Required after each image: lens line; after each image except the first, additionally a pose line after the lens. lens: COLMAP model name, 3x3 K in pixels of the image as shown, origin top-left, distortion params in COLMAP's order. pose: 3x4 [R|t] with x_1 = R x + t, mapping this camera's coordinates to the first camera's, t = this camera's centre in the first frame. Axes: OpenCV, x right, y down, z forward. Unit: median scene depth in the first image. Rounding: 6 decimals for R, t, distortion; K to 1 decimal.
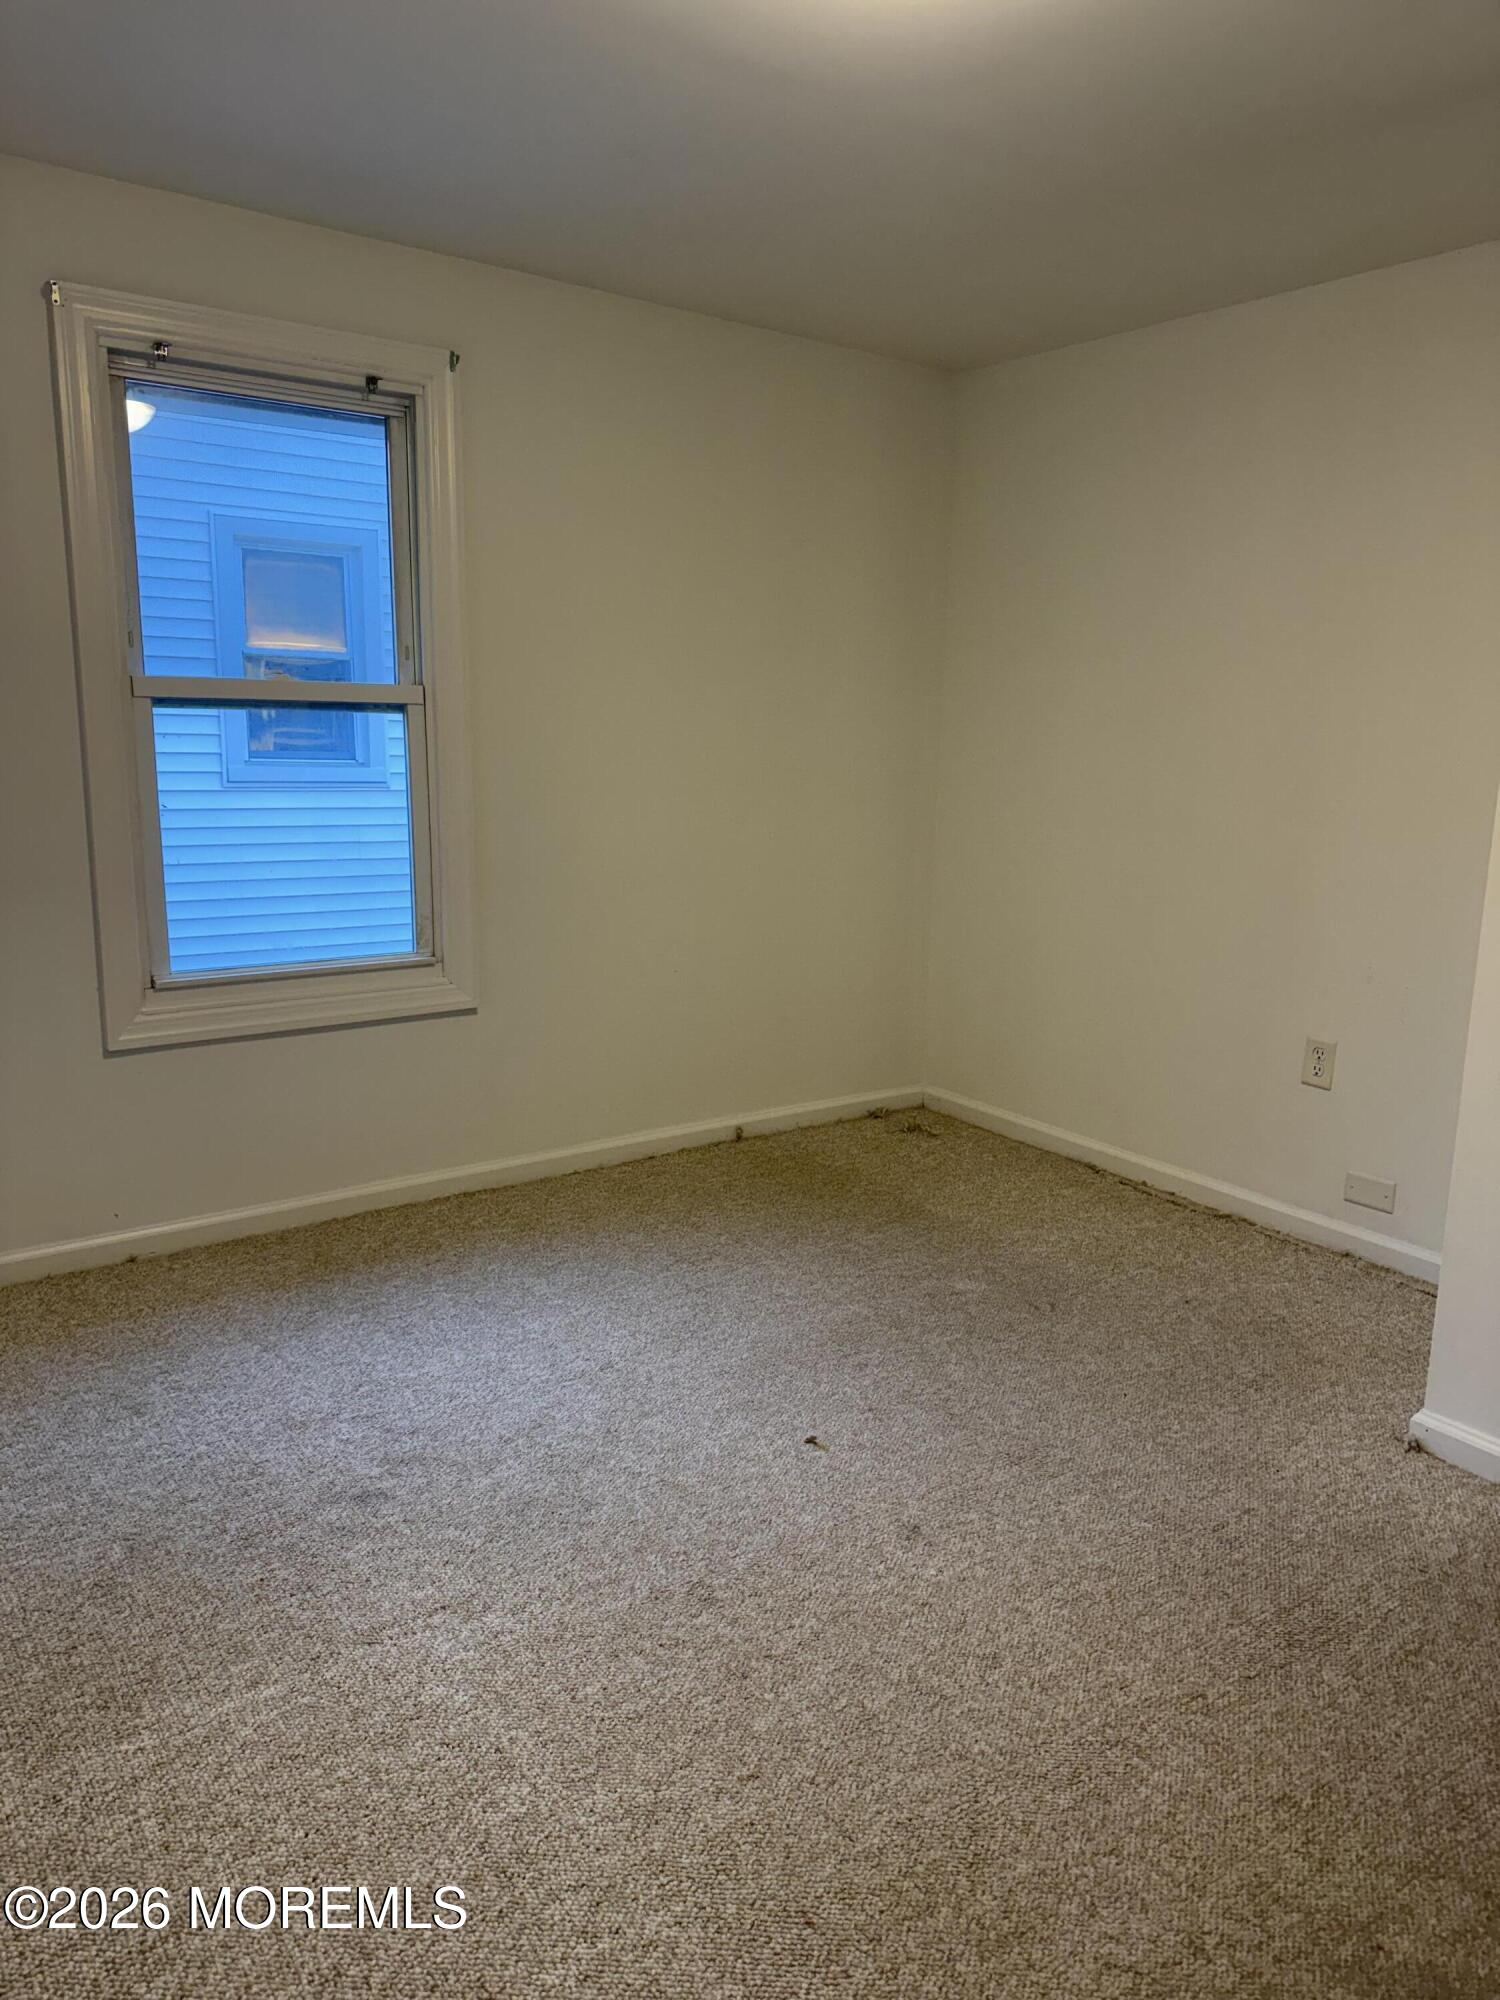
lens RADIAL K [[1402.0, 0, 747.9], [0, 1402.0, 995.0], [0, 0, 1]] dist [0.025711, -0.015039]
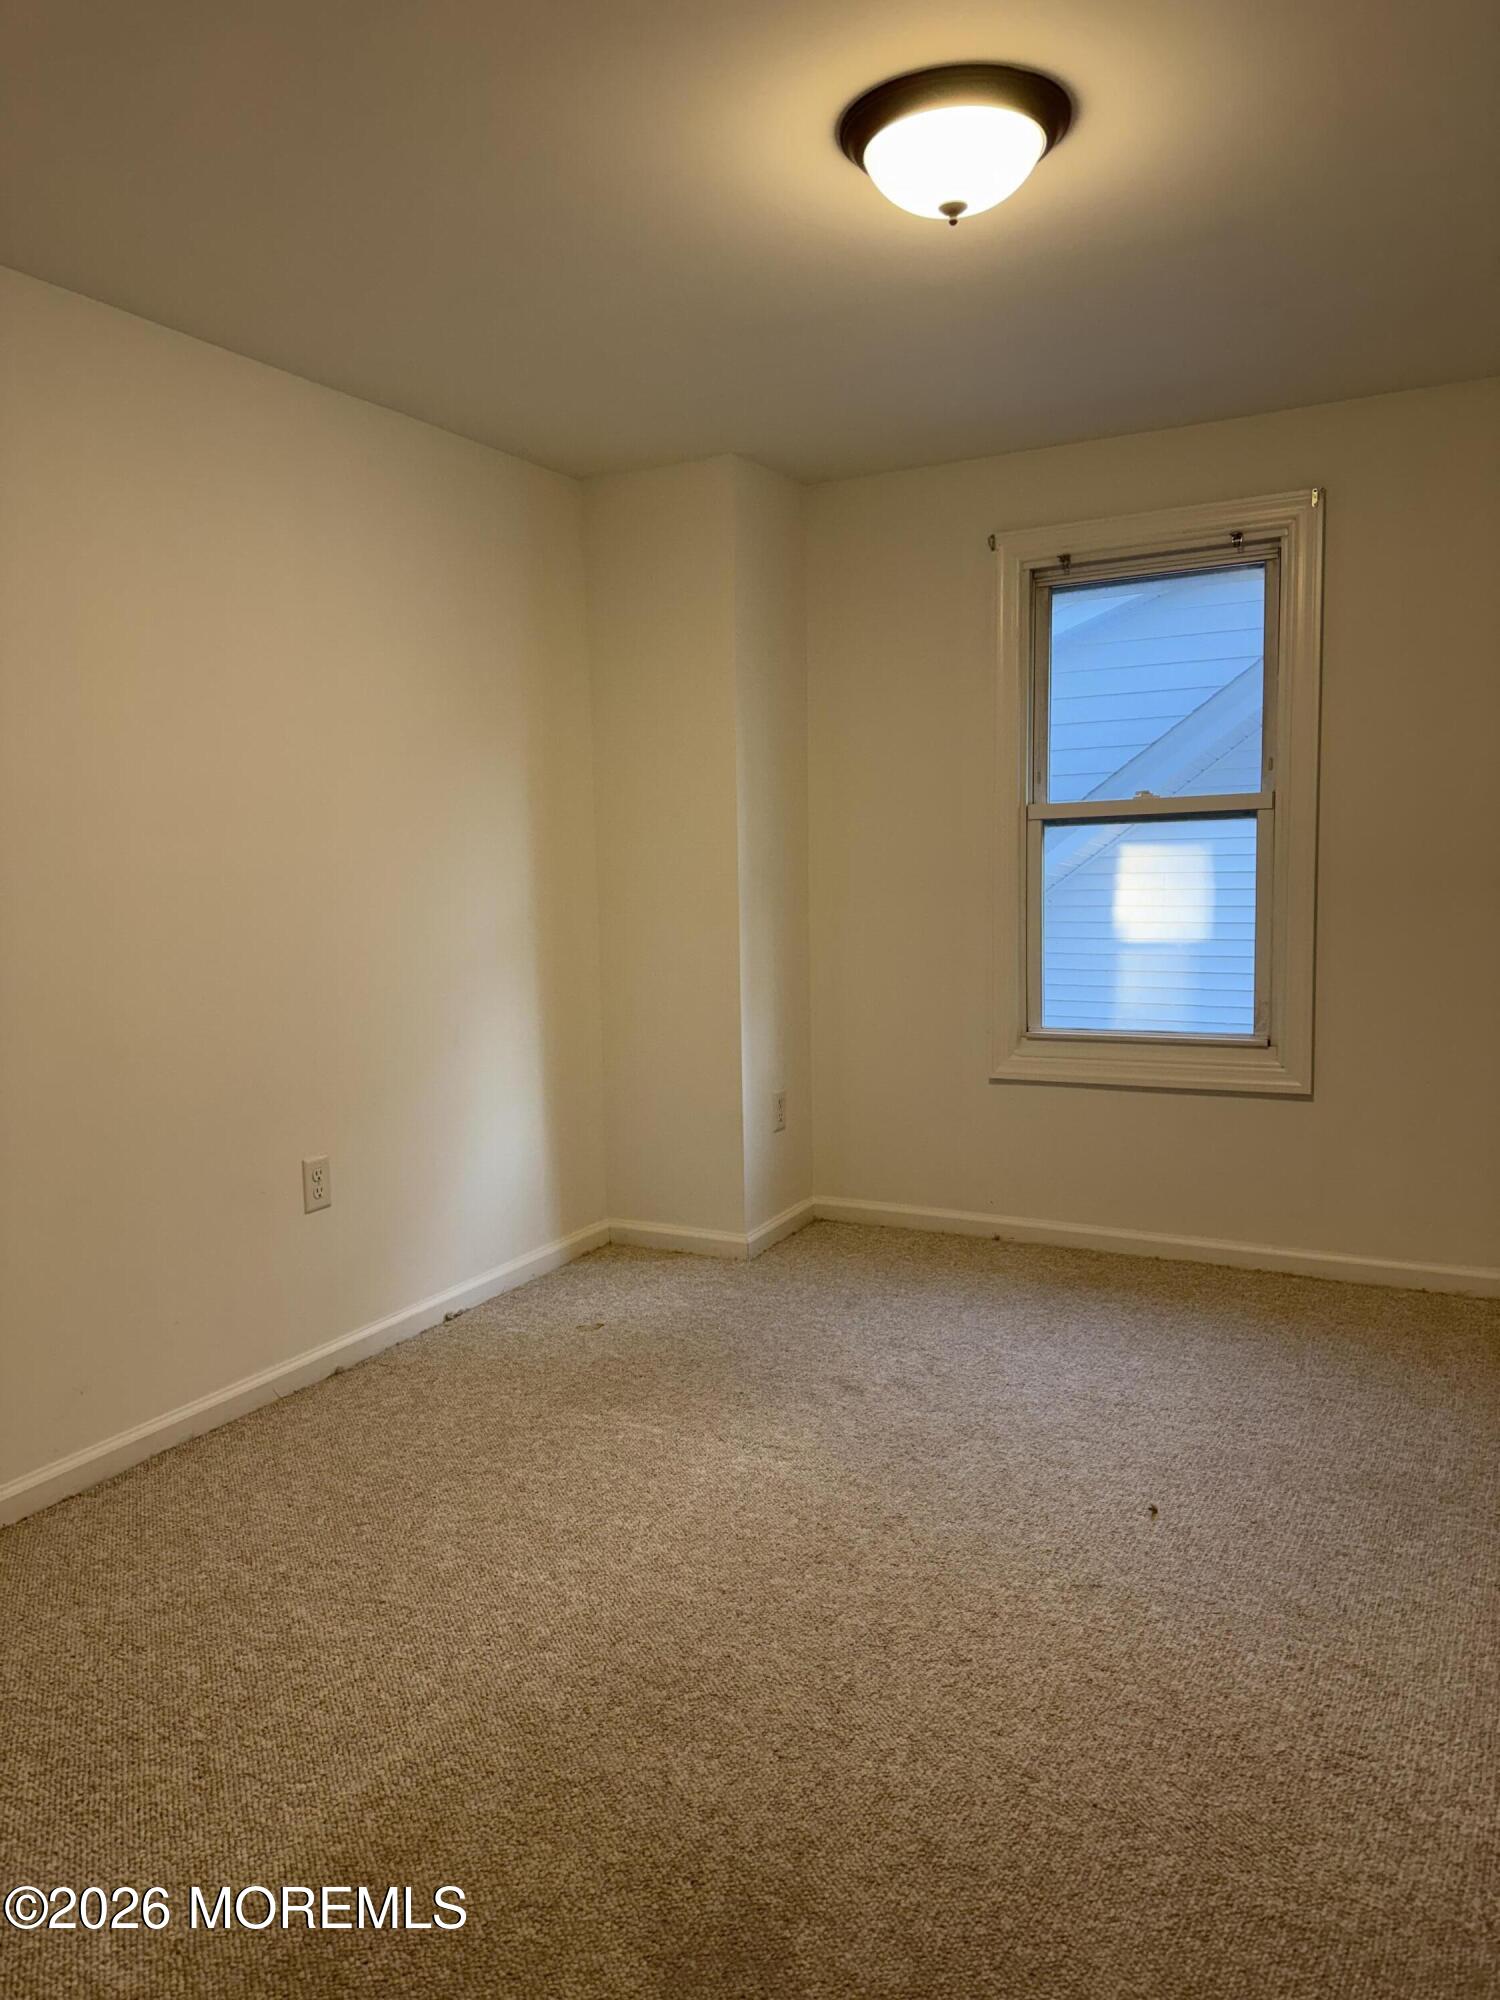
lens RADIAL K [[1402.0, 0, 741.7], [0, 1402.0, 996.2], [0, 0, 1]] dist [0.025711, -0.015039]
pose [[0.408216, 0.063800, -0.910653, 0.650755], [-0.145183, 0.989396, 0.004236, -0.008219], [0.901267, 0.130482, 0.413150, 0.208624]]
